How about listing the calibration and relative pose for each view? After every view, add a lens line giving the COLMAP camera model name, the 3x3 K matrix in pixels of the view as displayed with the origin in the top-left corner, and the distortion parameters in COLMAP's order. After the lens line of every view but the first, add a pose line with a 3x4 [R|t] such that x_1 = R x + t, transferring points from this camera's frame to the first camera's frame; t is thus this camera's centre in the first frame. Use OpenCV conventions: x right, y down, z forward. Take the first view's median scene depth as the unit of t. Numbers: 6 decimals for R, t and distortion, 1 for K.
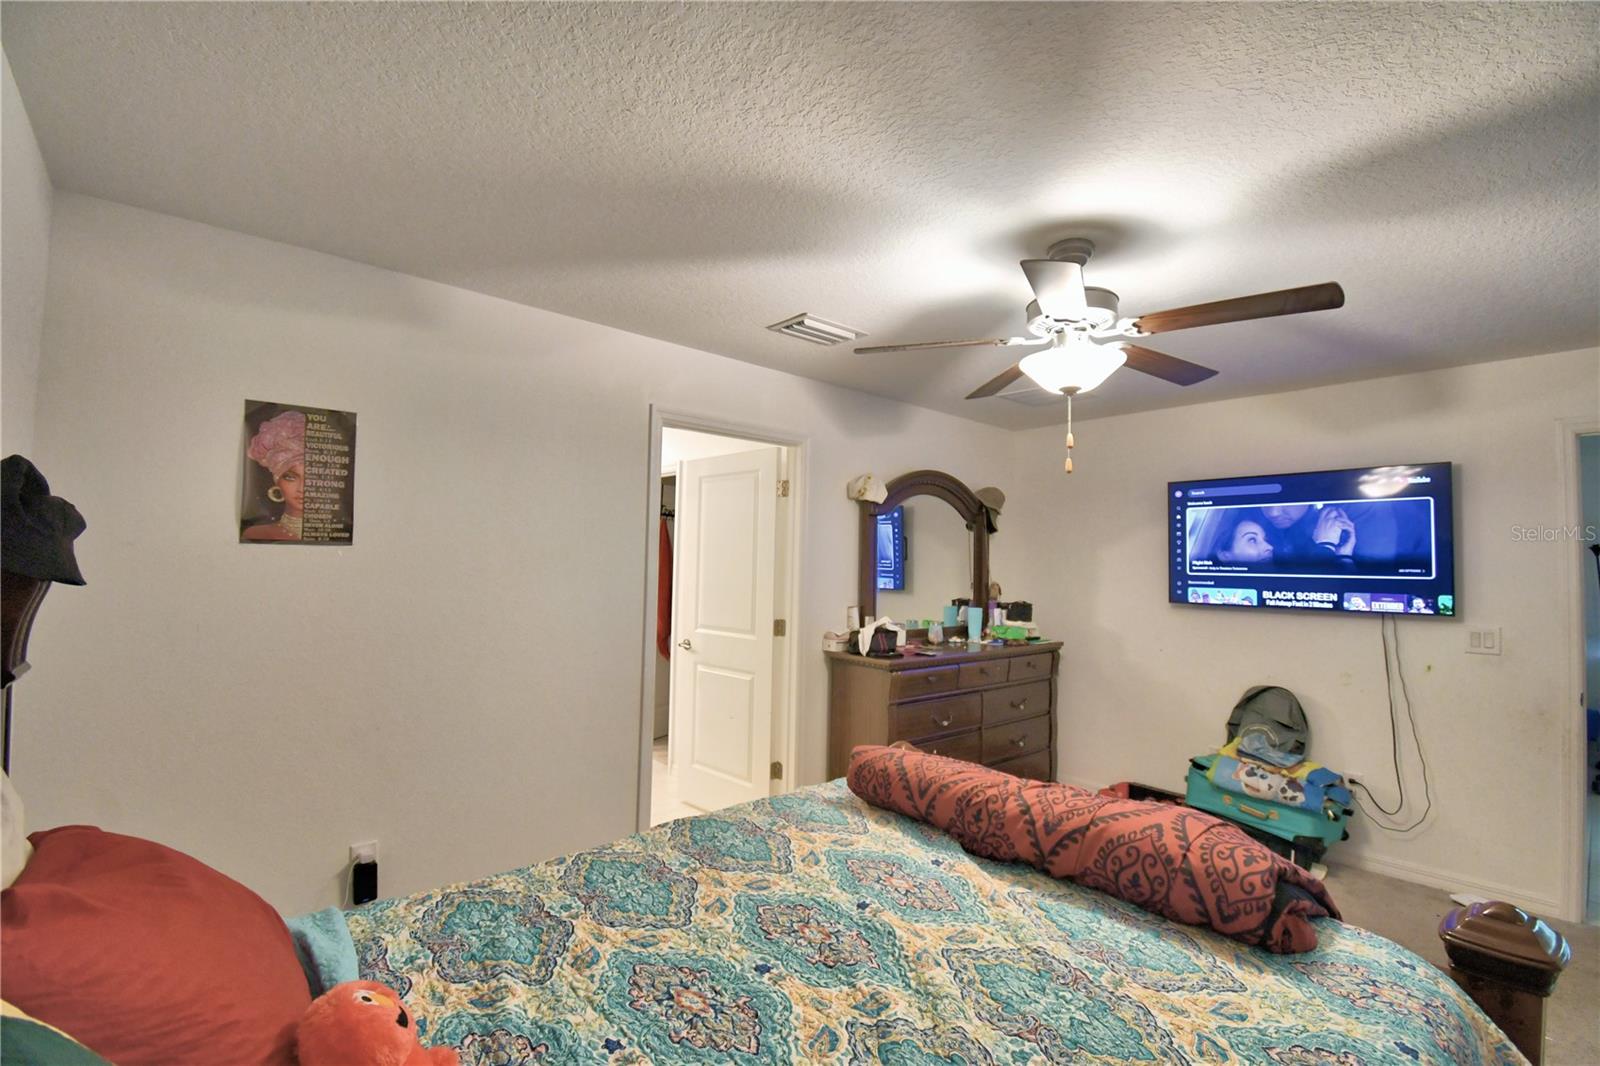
lens RADIAL K [[702.2, 0, 799.2], [0, 702.2, 533.8], [0, 0, 1]] dist [0.012100, -0.020666]
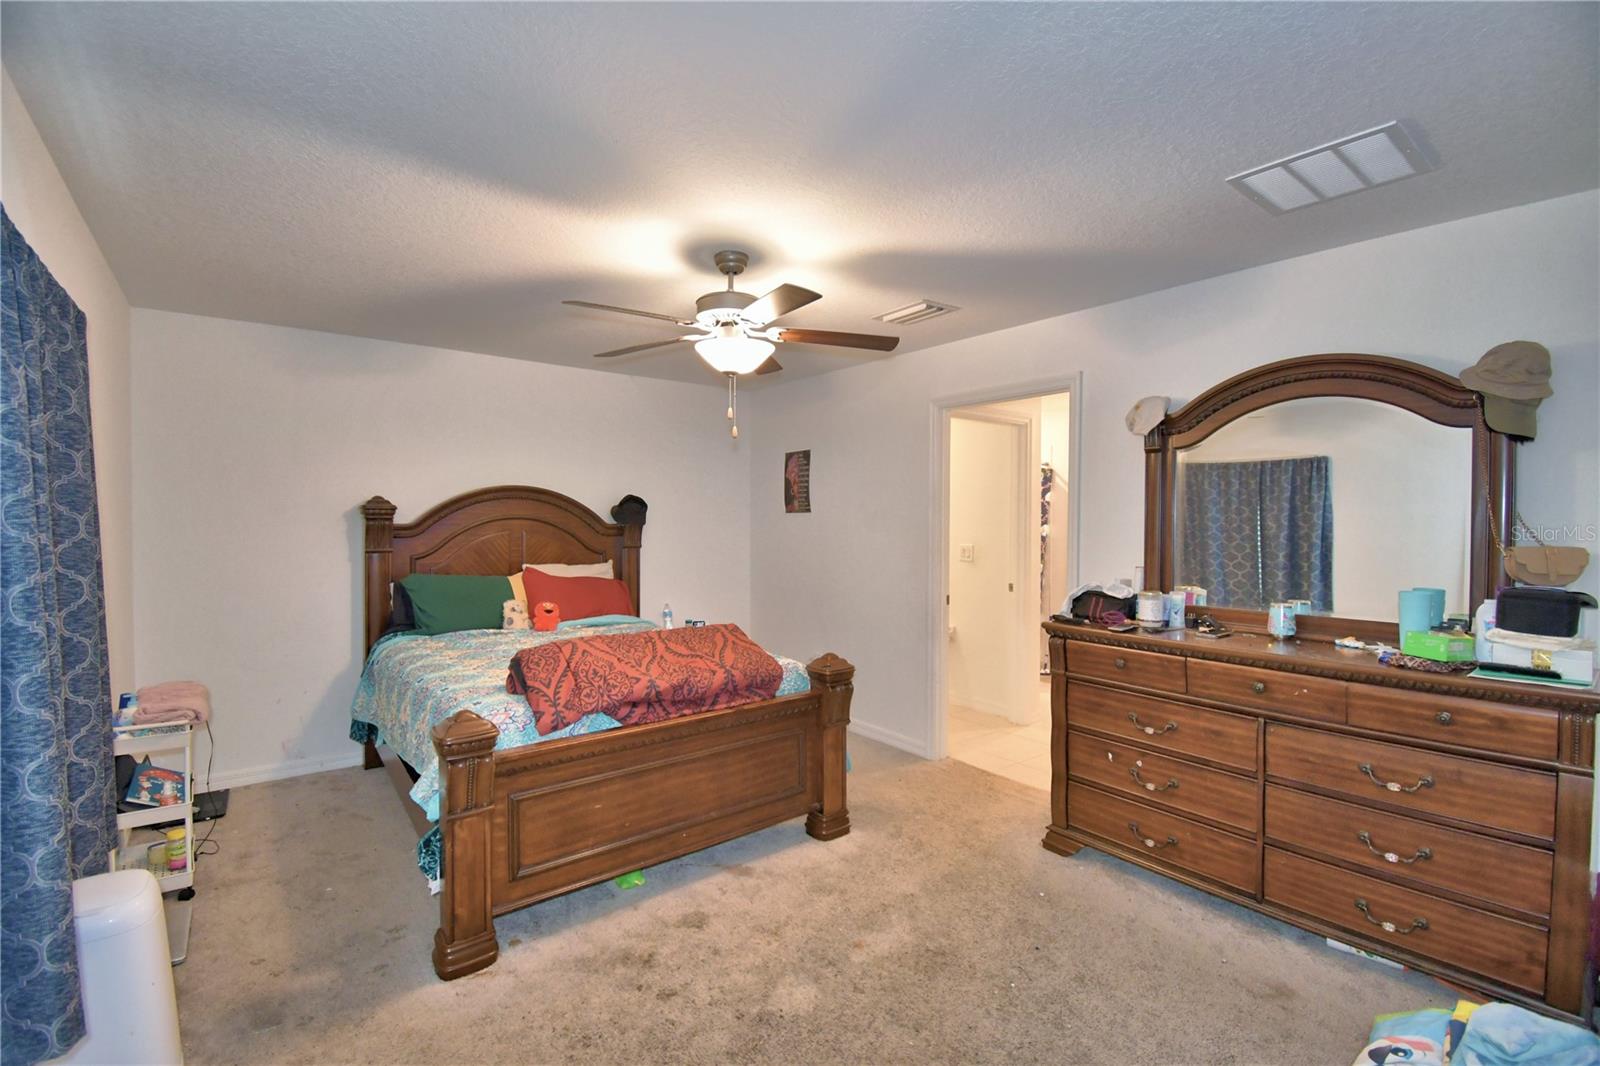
lens RADIAL K [[702.2, 0, 796.4], [0, 702.2, 530.7], [0, 0, 1]] dist [0.012100, -0.020666]
pose [[-0.050990, -0.002028, -0.998697, 1.511734], [0.043493, 0.999045, -0.004249, 0.080351], [0.997752, -0.043653, -0.050853, 1.090072]]
